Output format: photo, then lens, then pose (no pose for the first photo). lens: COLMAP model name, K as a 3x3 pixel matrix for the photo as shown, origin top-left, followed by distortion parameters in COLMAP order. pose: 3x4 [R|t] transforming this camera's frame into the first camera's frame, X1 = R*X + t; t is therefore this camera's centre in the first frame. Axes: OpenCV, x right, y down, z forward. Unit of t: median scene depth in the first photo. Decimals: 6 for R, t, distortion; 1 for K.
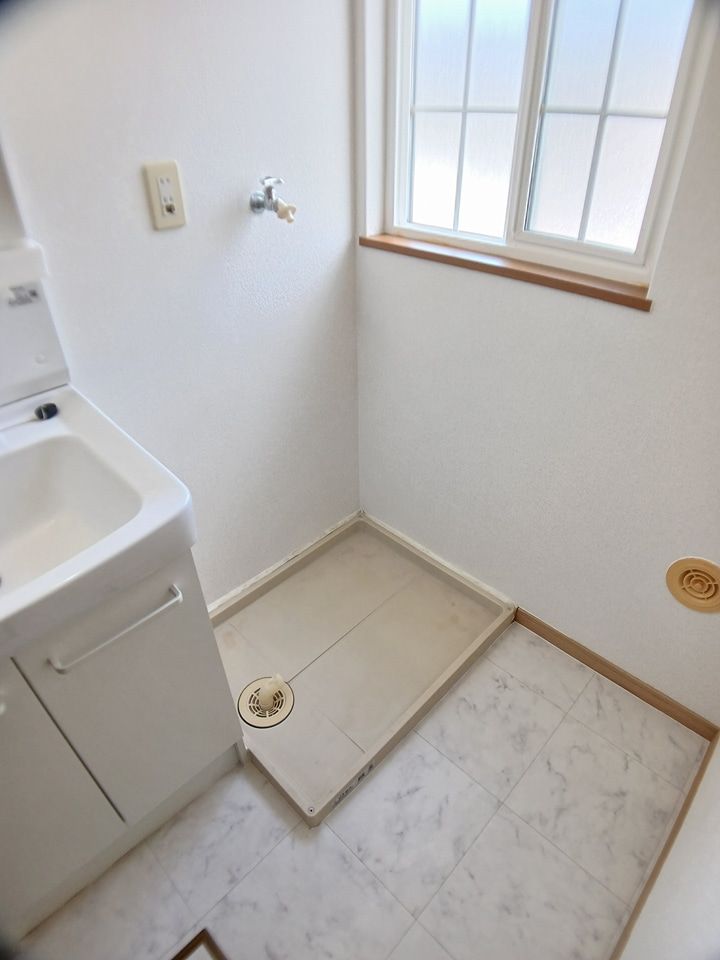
lens RADIAL K [[541.1, 0, 360.0], [0, 541.1, 480.0], [0, 0, 1]] dist [-0.068761, 0.000696]
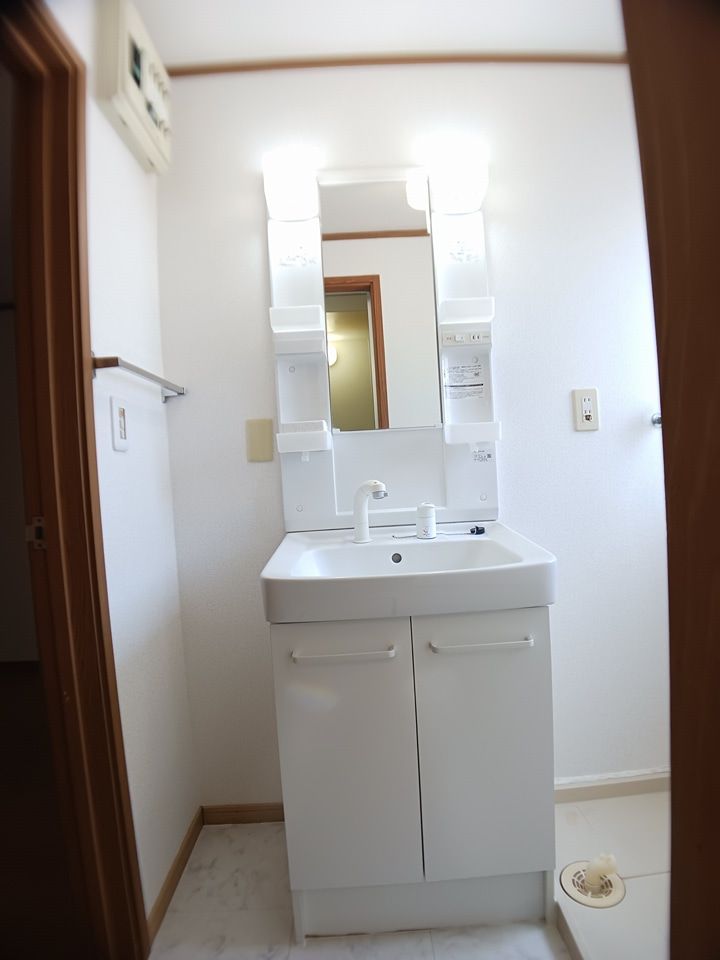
lens RADIAL K [[541.1, 0, 360.0], [0, 541.1, 480.0], [0, 0, 1]] dist [-0.068761, 0.000696]
pose [[0.718817, -0.018176, -0.694962, 0.205382], [-0.369722, 0.836573, -0.404292, 0.450402], [0.588735, 0.547555, 0.594622, -0.156662]]
